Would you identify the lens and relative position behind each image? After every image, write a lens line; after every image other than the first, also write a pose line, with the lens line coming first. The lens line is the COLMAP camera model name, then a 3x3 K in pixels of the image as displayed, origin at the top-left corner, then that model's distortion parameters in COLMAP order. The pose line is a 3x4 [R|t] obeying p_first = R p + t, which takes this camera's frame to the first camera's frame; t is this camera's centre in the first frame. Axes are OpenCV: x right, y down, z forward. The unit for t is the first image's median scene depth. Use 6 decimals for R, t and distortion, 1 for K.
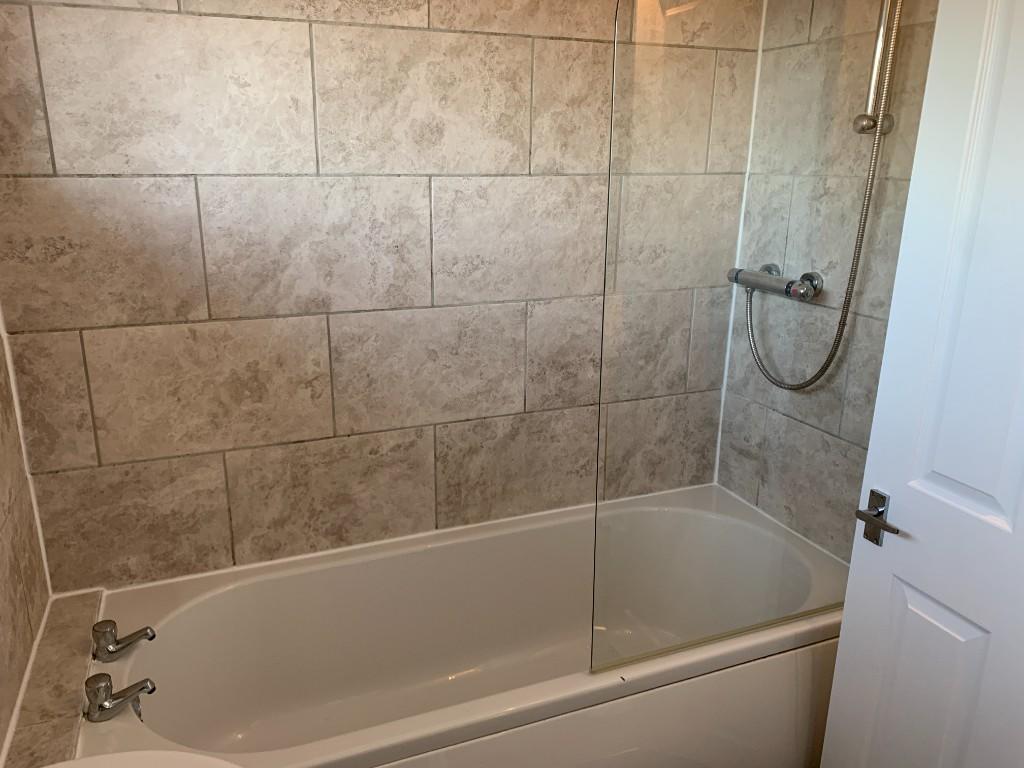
lens RADIAL K [[767.6, 0, 519.4], [0, 767.6, 377.8], [0, 0, 1]] dist [0.004354, -0.033340]
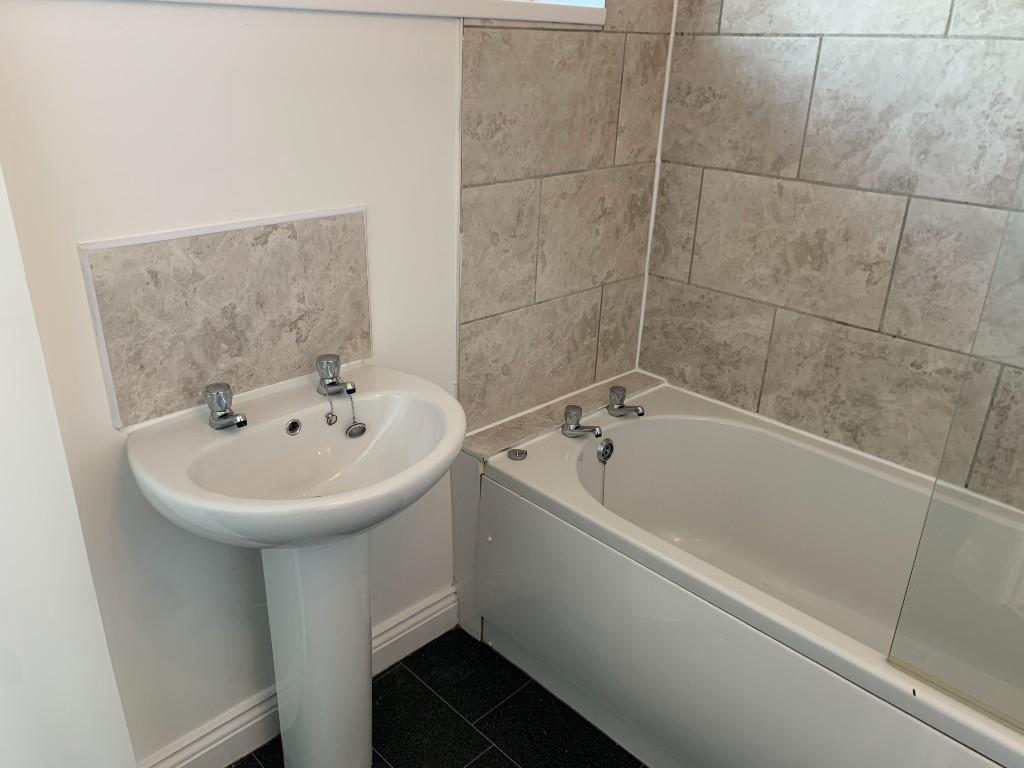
lens RADIAL K [[767.6, 0, 515.7], [0, 767.6, 387.9], [0, 0, 1]] dist [0.004354, -0.033340]
pose [[0.364819, 0.366343, -0.855979, 0.459380], [-0.279407, 0.920045, 0.274678, 0.007151], [0.888166, 0.138959, 0.438009, 0.224745]]
